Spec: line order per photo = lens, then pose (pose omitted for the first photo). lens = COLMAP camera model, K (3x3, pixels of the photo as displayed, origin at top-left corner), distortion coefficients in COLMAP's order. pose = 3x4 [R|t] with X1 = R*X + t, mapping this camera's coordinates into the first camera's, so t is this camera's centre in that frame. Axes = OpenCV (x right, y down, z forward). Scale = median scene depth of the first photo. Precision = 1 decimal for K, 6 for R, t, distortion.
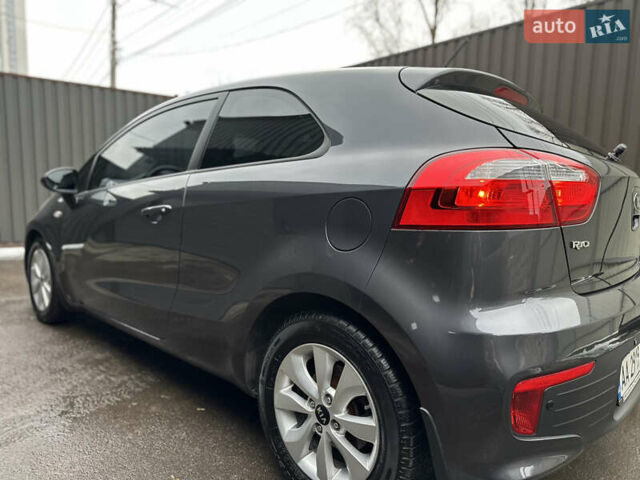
lens RADIAL K [[444.5, 0, 322.1], [0, 444.5, 236.1], [0, 0, 1]] dist [0.068496, -0.076391]
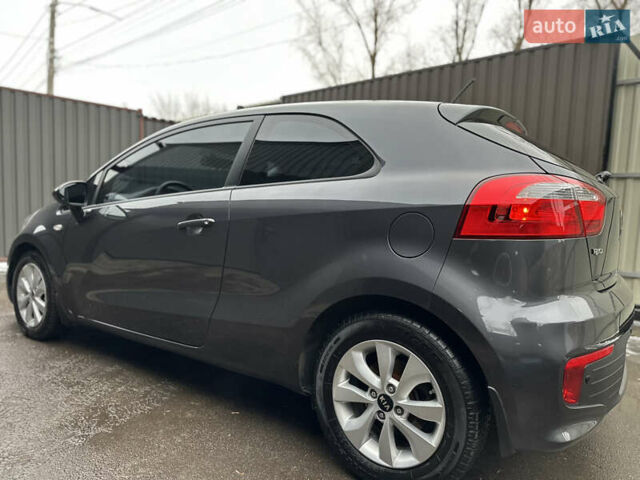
lens RADIAL K [[444.5, 0, 322.1], [0, 444.5, 236.1], [0, 0, 1]] dist [0.068496, -0.076391]
pose [[0.990513, 0.003931, 0.137365, -0.287175], [0.001380, 0.999256, -0.038543, 0.017964], [-0.137414, 0.038367, 0.989770, -0.109700]]
